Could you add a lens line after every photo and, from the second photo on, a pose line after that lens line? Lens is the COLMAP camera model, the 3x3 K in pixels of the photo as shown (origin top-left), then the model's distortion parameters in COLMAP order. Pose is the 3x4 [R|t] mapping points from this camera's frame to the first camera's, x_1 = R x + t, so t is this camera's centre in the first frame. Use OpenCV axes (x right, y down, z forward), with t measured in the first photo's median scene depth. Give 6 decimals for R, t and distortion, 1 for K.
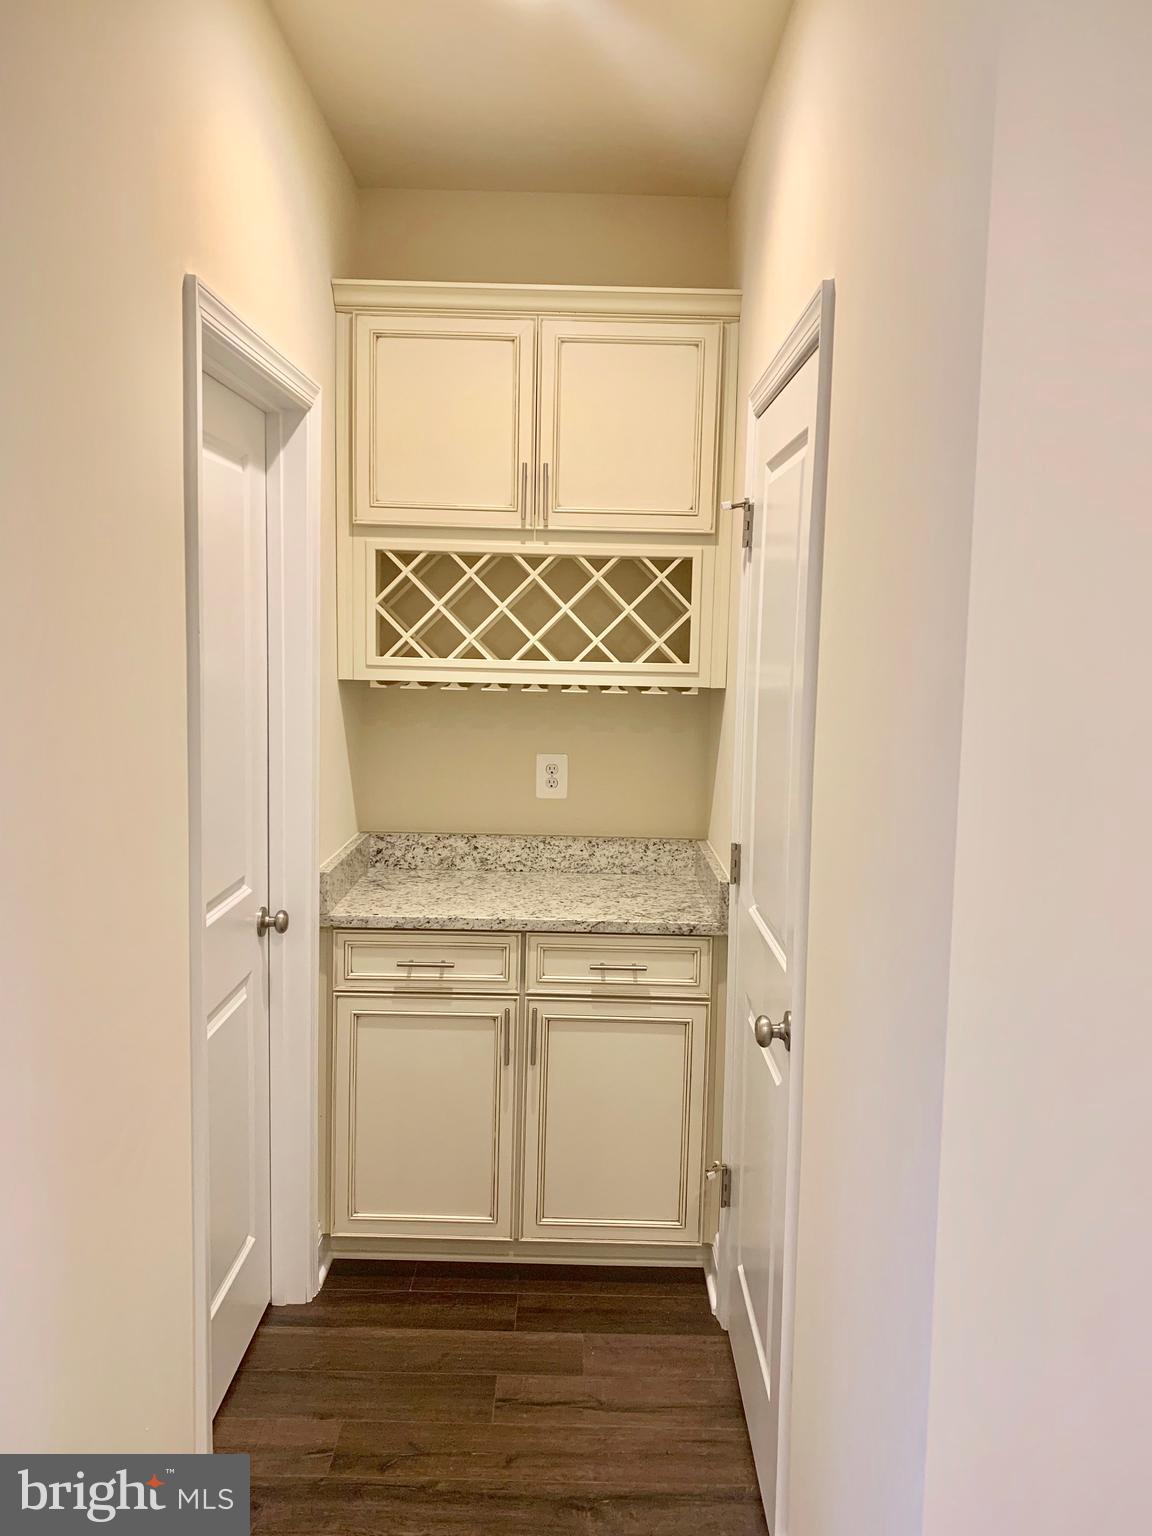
lens RADIAL K [[1161.2, 0, 576.0], [0, 1161.2, 768.0], [0, 0, 1]] dist [0.135918, -0.363336]
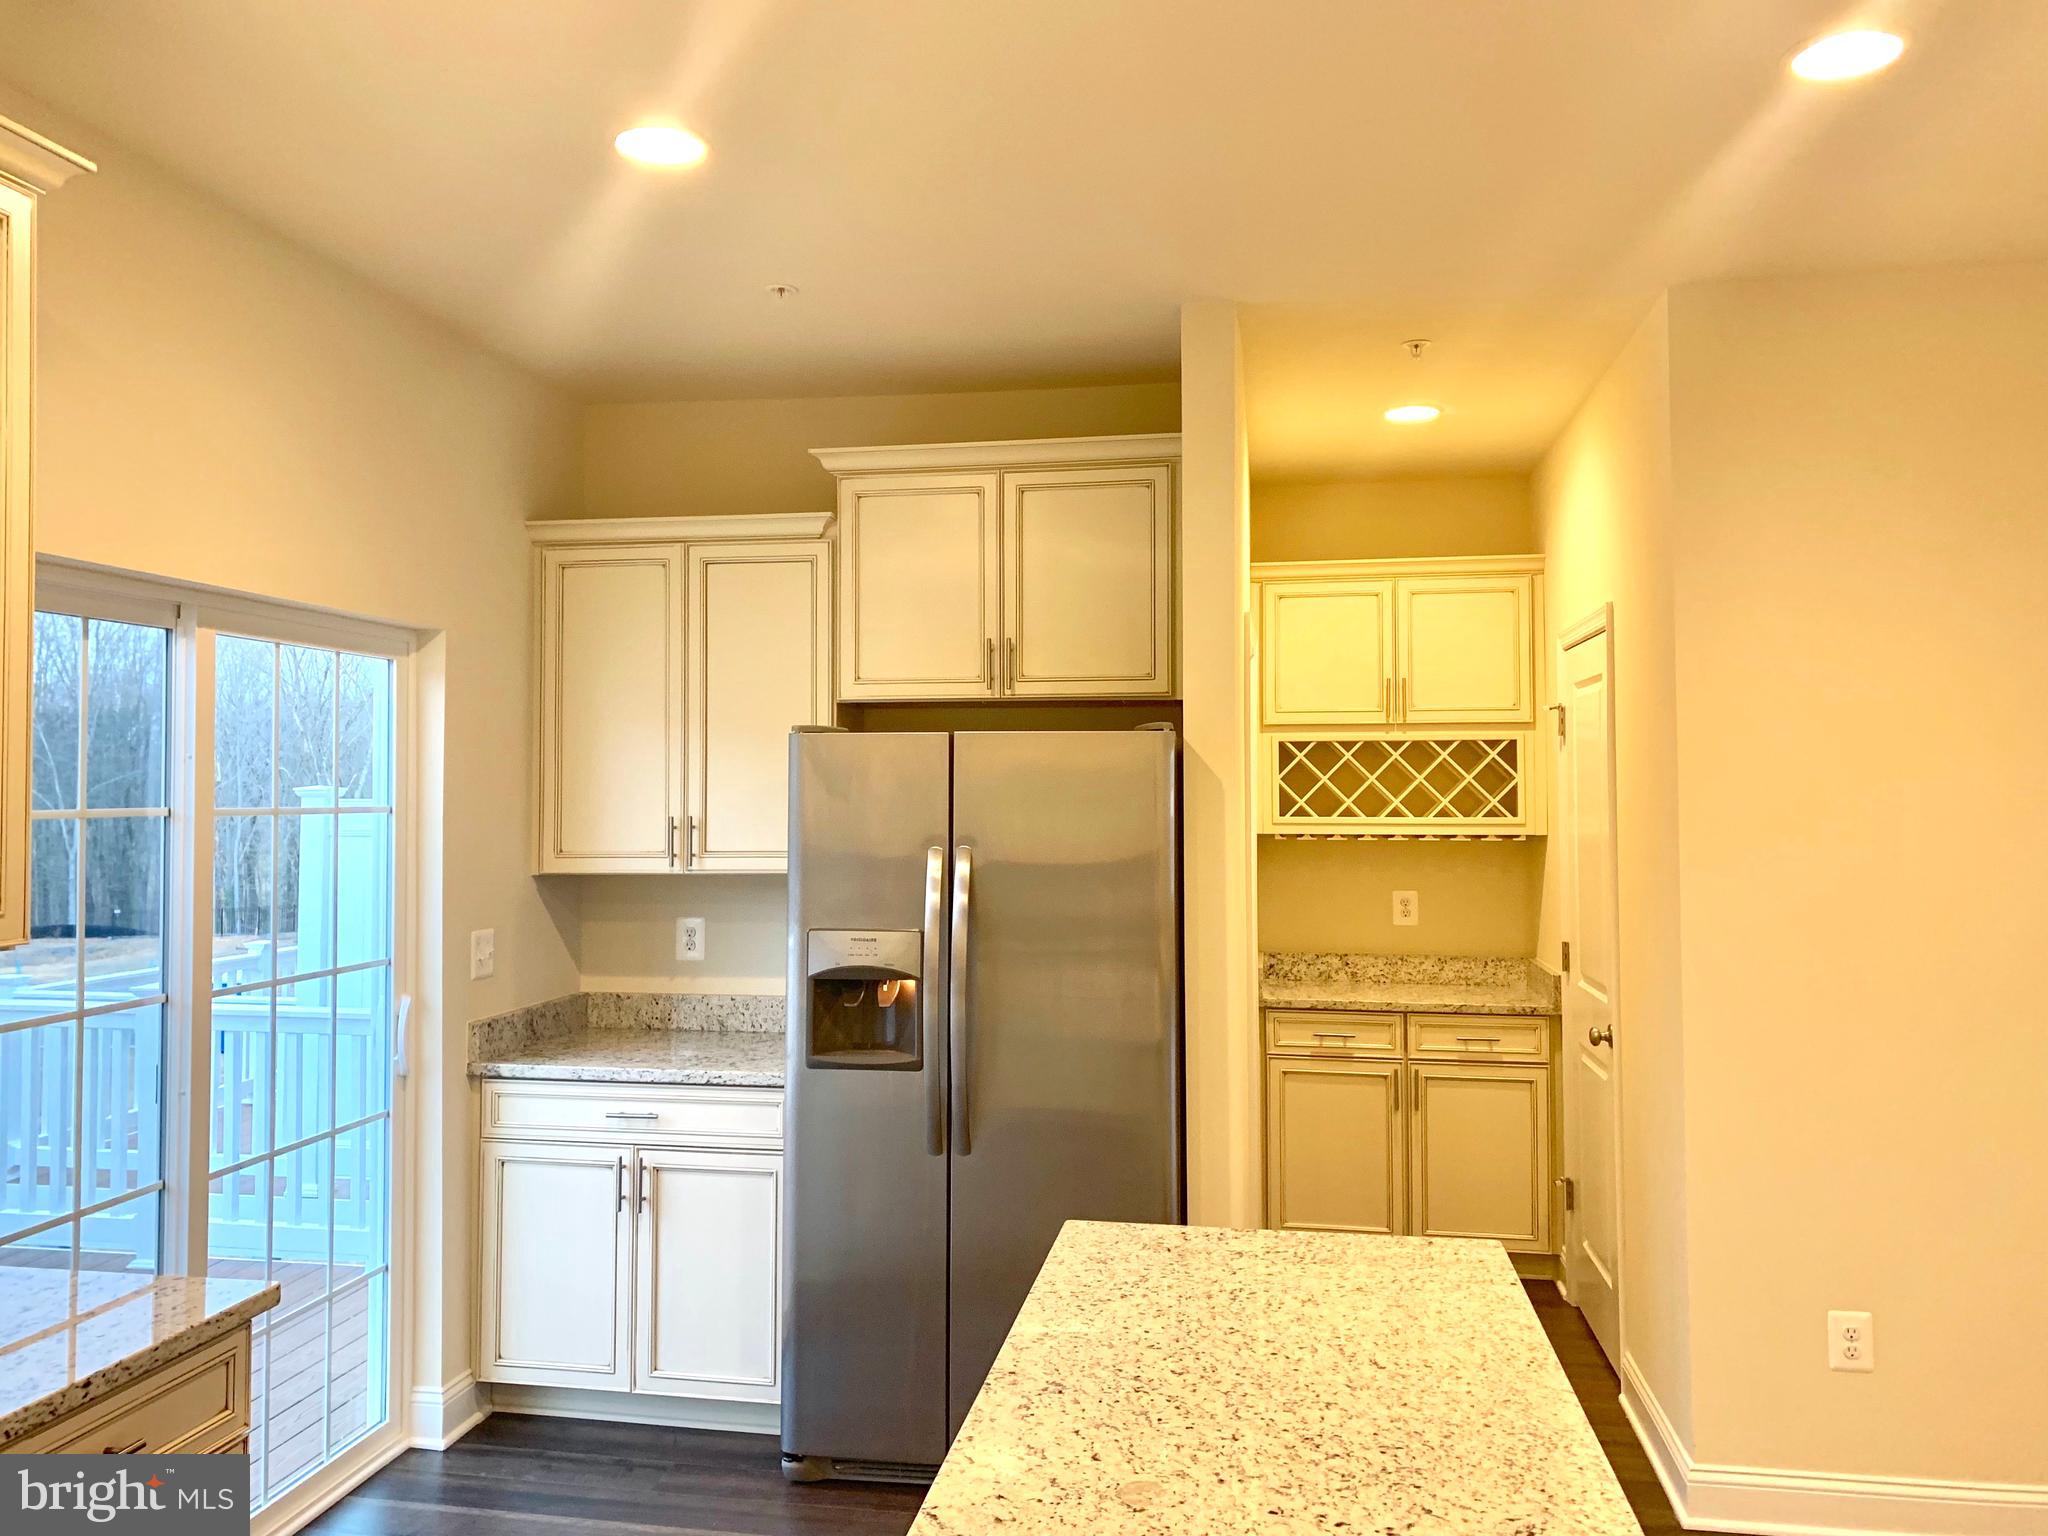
lens RADIAL K [[1548.3, 0, 1011.8], [0, 1548.3, 765.7], [0, 0, 1]] dist [0.135918, -0.363336]
pose [[0.984968, -0.028674, -0.170338, -0.170058], [0.005013, 0.990456, -0.137740, 0.097840], [0.172662, 0.134816, 0.975711, -0.874538]]
